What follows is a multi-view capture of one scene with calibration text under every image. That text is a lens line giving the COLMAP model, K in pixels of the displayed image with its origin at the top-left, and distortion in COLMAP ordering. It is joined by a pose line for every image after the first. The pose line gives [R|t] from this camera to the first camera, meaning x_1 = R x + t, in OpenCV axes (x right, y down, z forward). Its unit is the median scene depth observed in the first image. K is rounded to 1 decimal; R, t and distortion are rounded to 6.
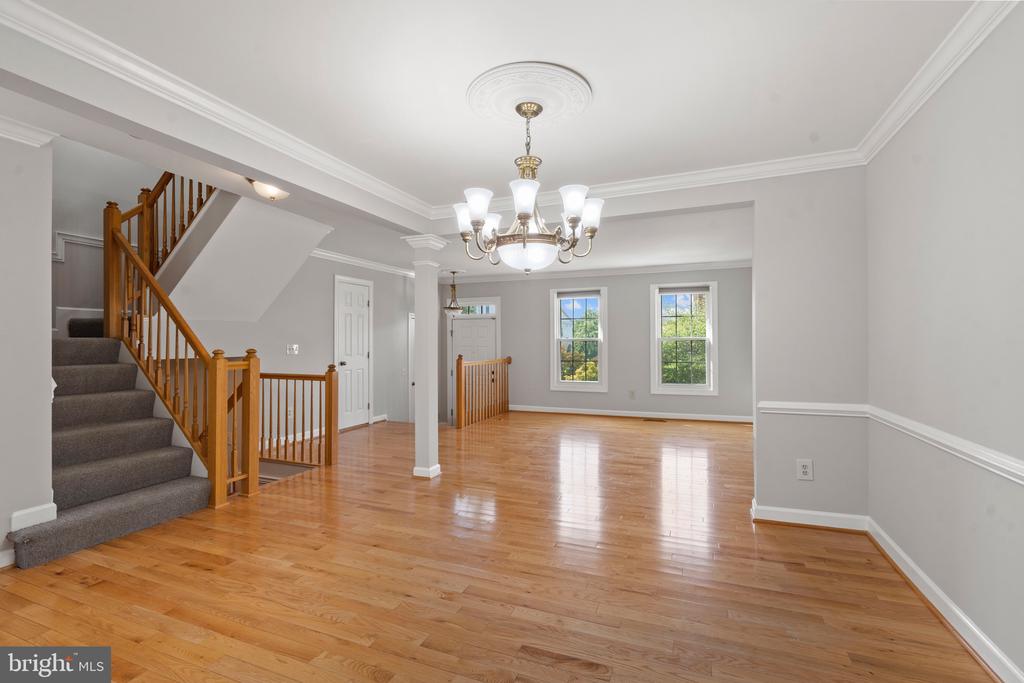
lens RADIAL K [[461.6, 0, 512.5], [0, 461.6, 341.0], [0, 0, 1]] dist [0.001795, 0.000614]
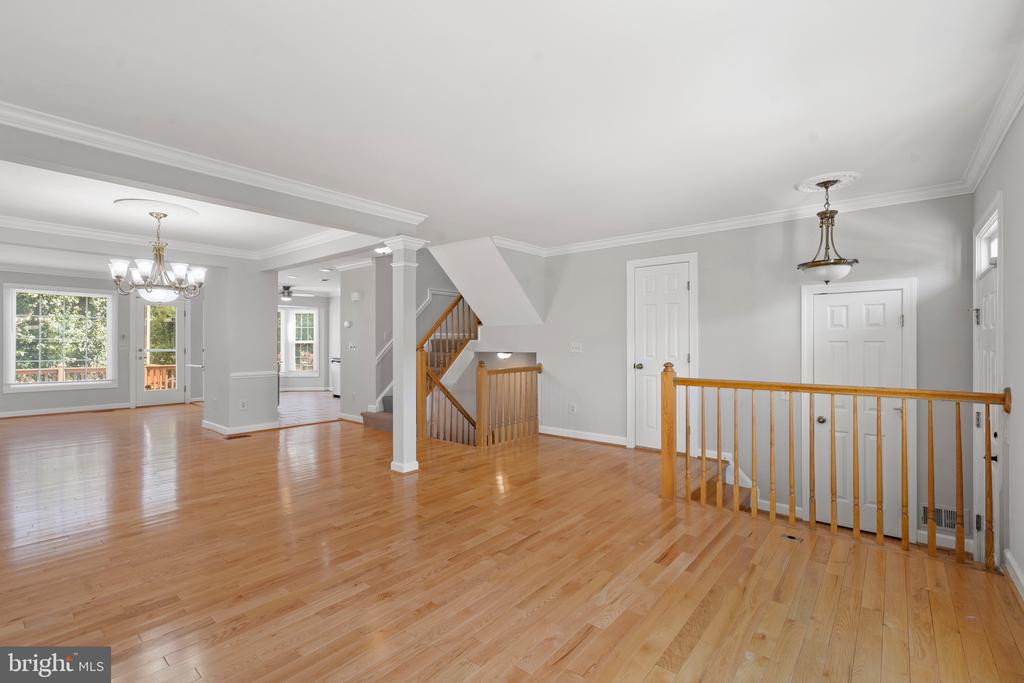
lens RADIAL K [[461.6, 0, 514.7], [0, 461.6, 339.0], [0, 0, 1]] dist [0.001795, 0.000614]
pose [[-0.294432, -0.004133, -0.955663, 0.399475], [0.001836, 0.999986, -0.004890, 0.003547], [0.955671, -0.003194, -0.294420, 0.860192]]
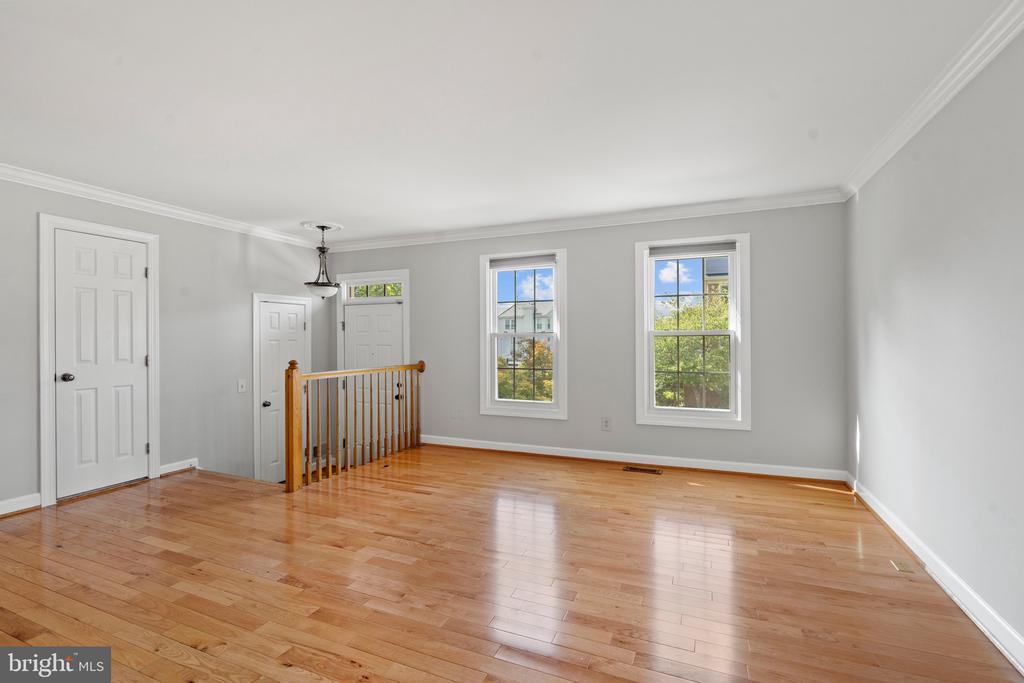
lens RADIAL K [[461.6, 0, 511.5], [0, 461.6, 342.0], [0, 0, 1]] dist [0.001795, 0.000614]
pose [[0.999964, -0.001095, -0.008456, 0.136536], [0.001142, 0.999983, 0.005664, 0.003614], [0.008449, -0.005674, 0.999948, 0.381836]]
